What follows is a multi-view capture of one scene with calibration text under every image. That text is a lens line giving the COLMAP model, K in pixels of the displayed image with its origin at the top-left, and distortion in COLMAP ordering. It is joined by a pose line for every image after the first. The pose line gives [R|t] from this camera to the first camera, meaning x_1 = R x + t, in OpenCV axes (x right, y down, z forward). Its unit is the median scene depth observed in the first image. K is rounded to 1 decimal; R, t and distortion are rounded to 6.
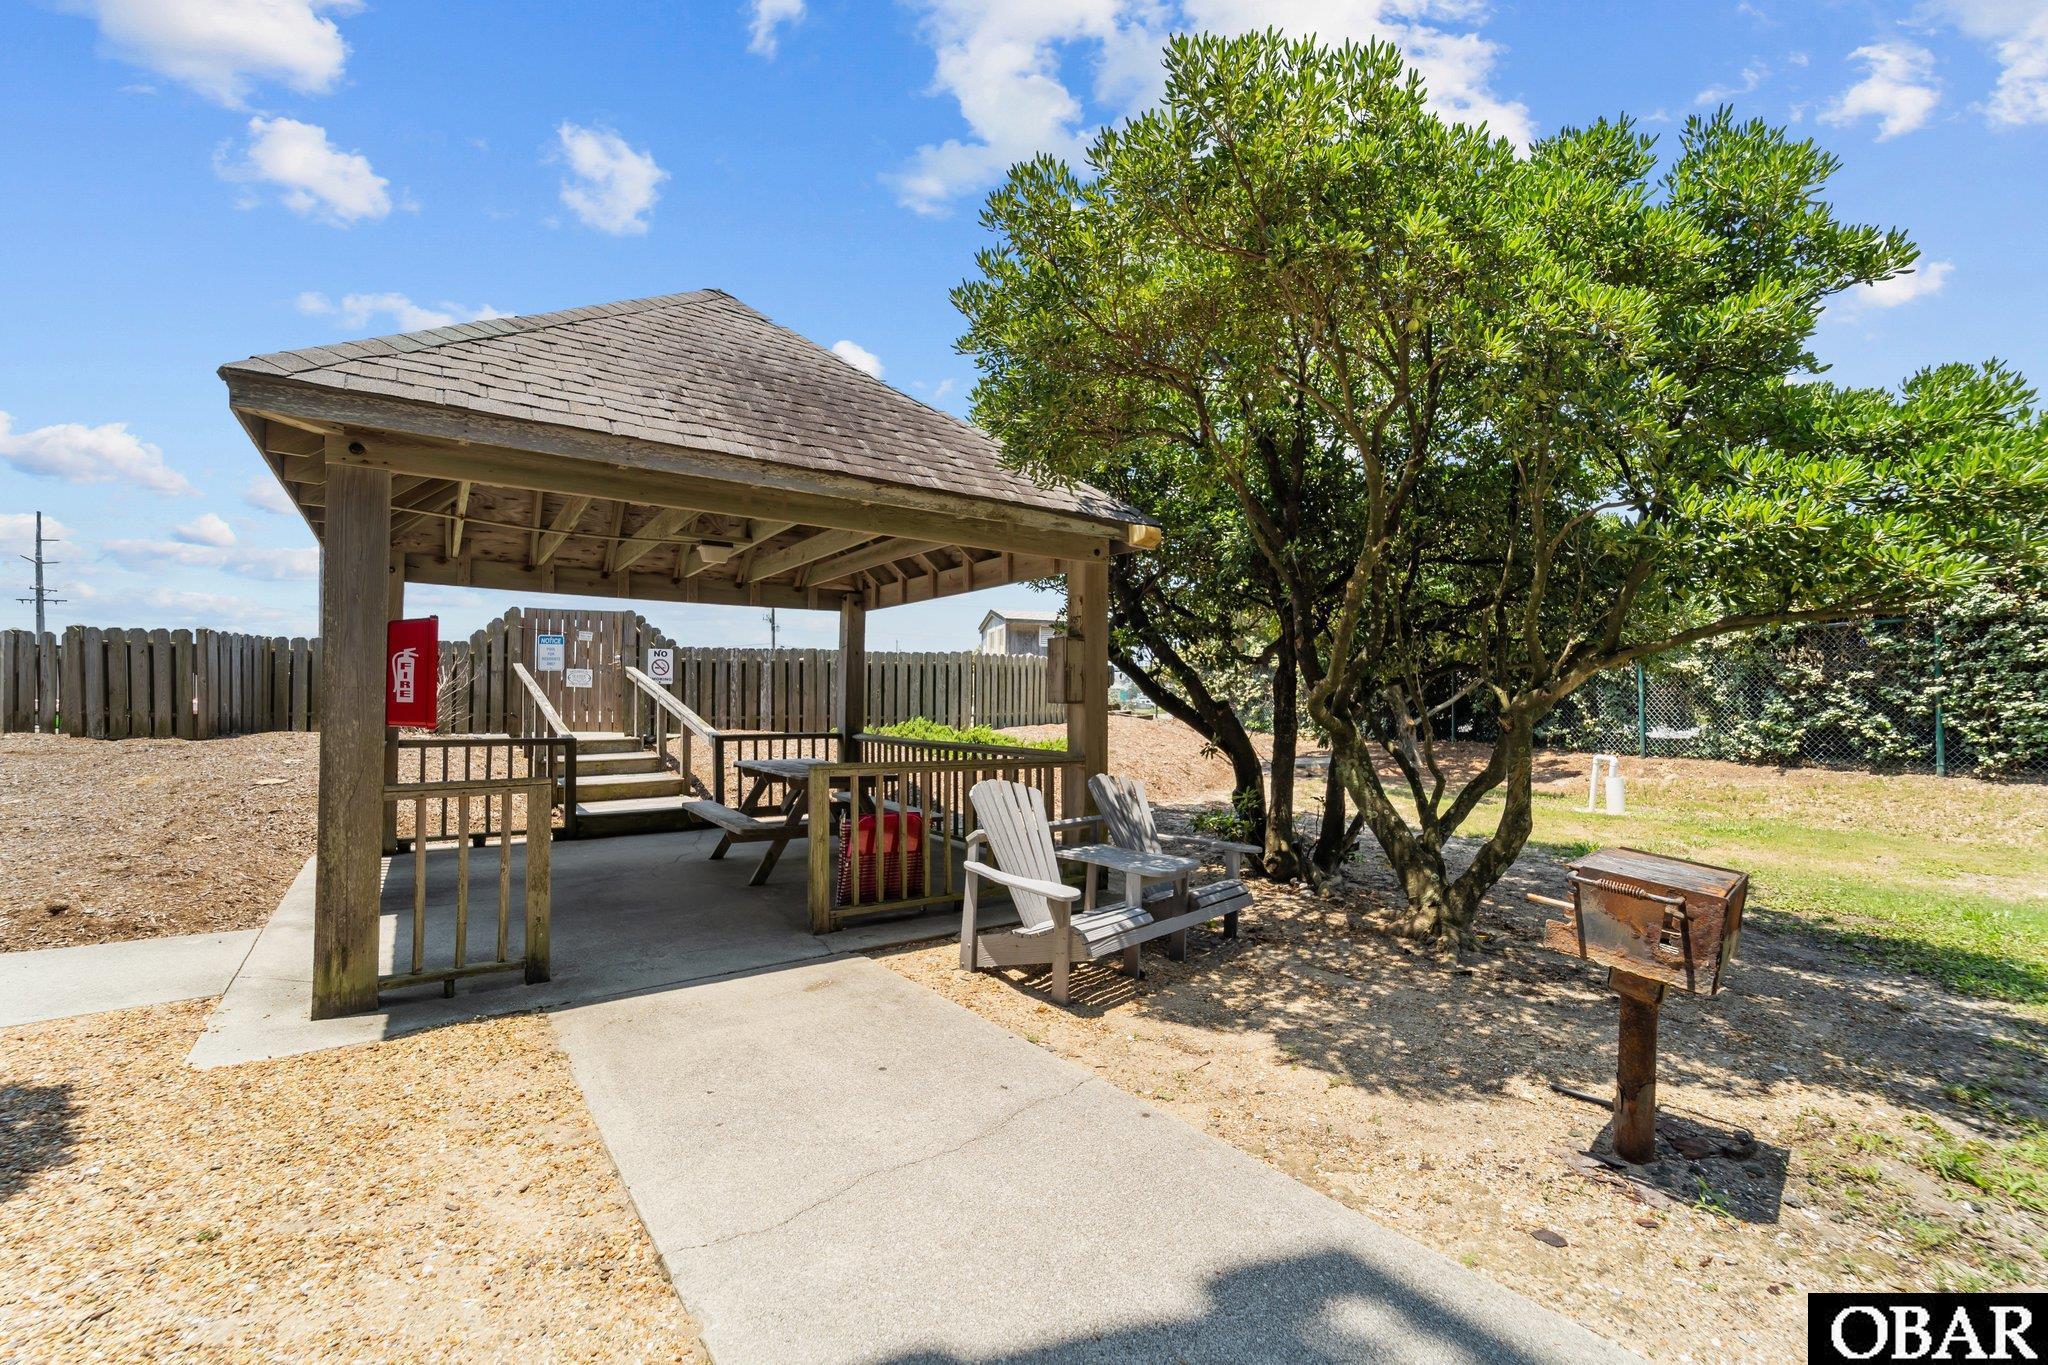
lens RADIAL K [[833.0, 0, 1029.2], [0, 833.0, 680.2], [0, 0, 1]] dist [0.004266, -0.002515]
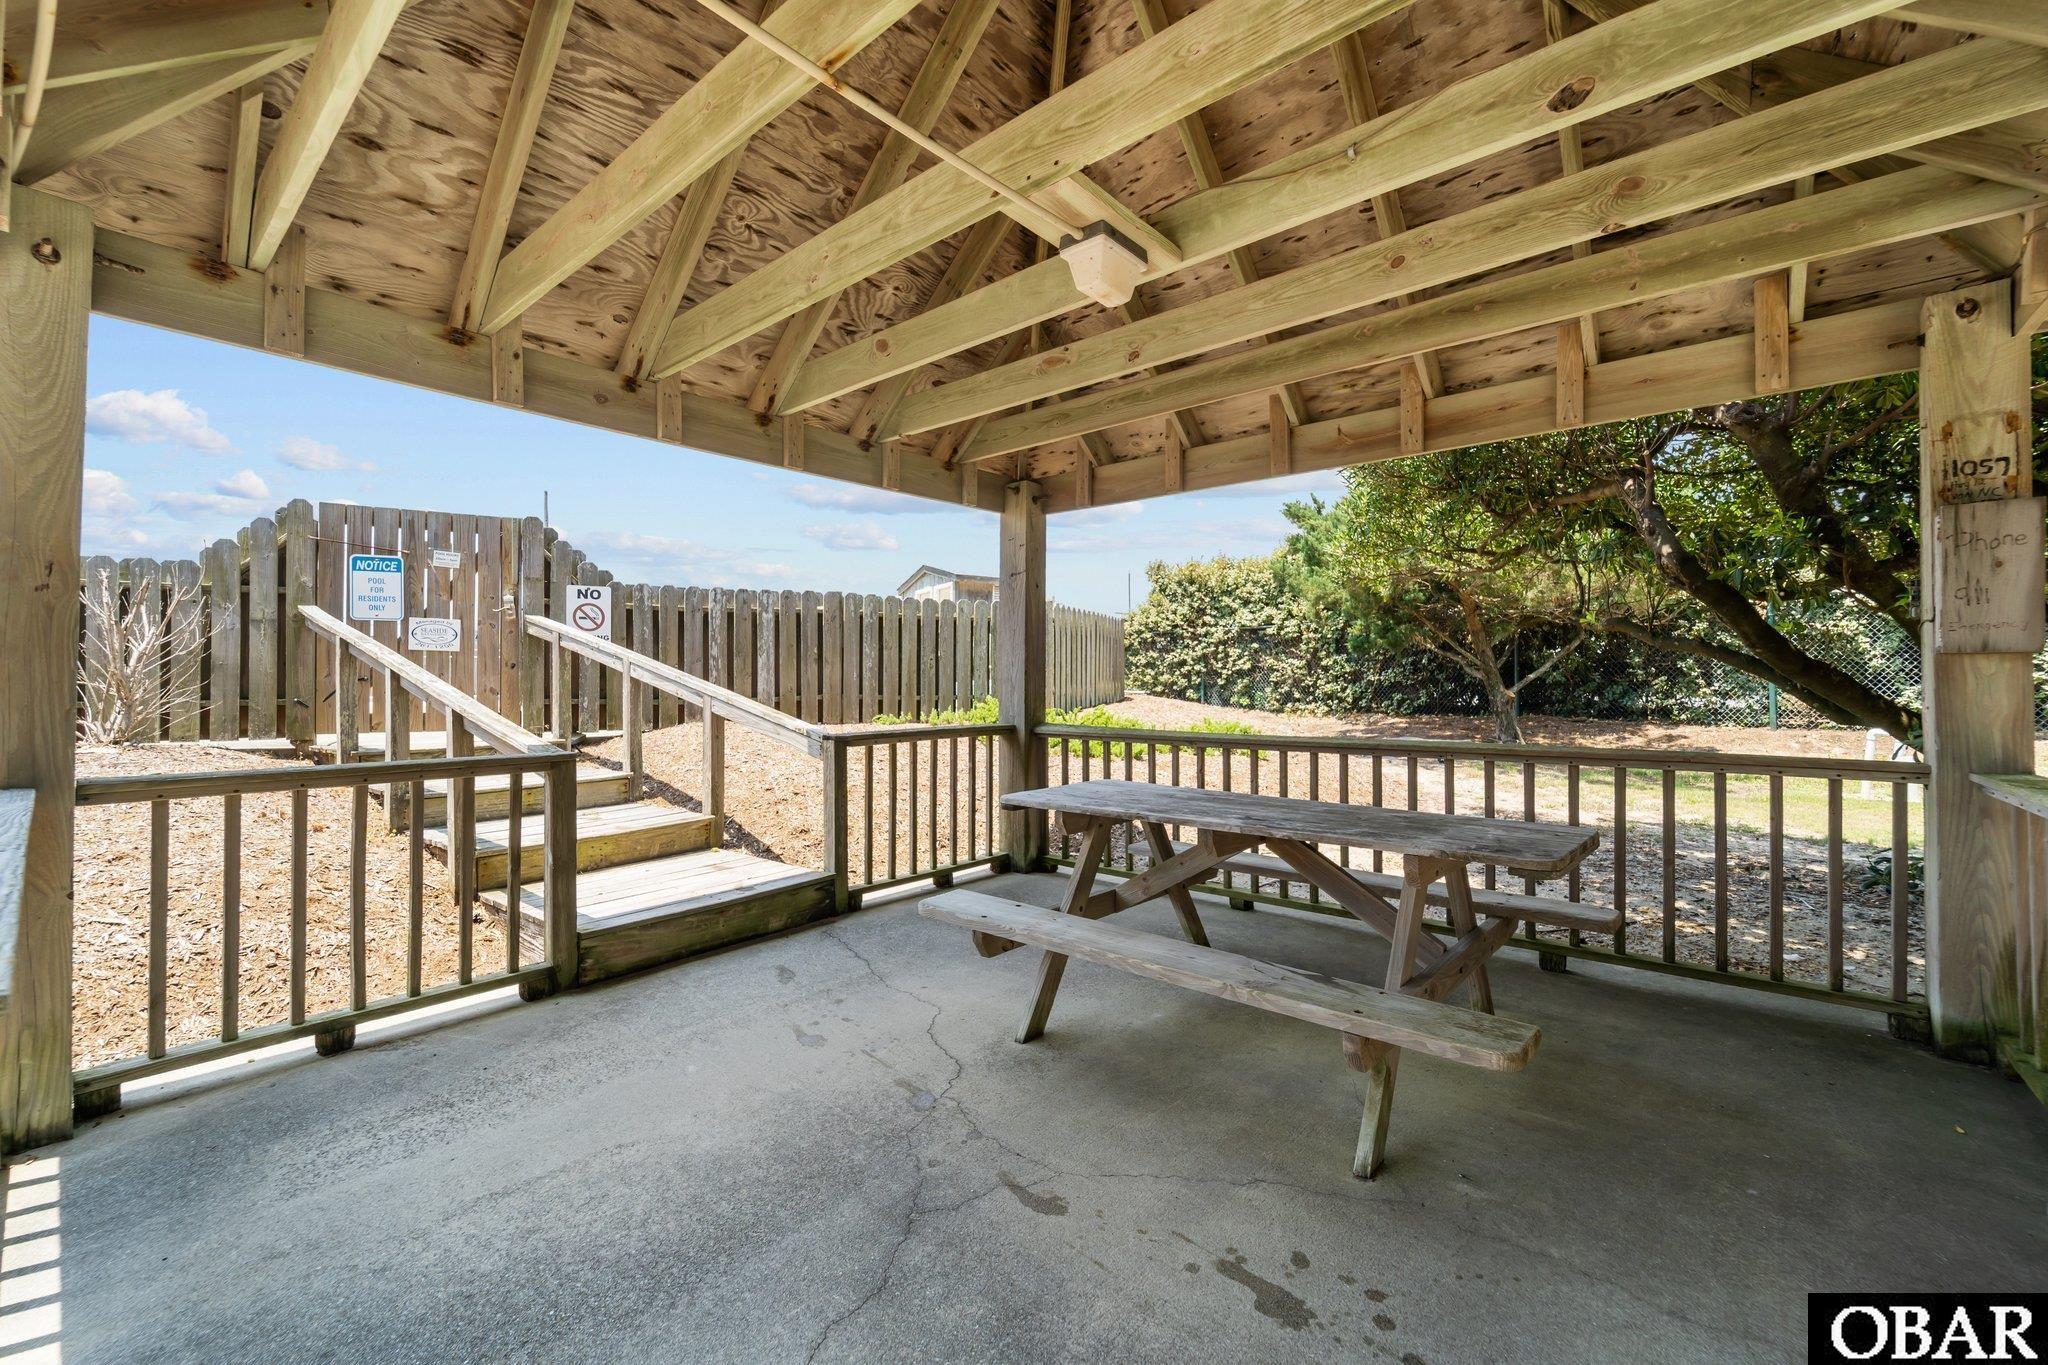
lens RADIAL K [[833.0, 0, 1025.8], [0, 833.0, 663.9], [0, 0, 1]] dist [0.004266, -0.002515]
pose [[0.970226, -0.005341, 0.242144, -0.361250], [0.003896, 0.999972, 0.006447, 0.018476], [-0.242172, -0.005312, 0.970219, 0.451574]]
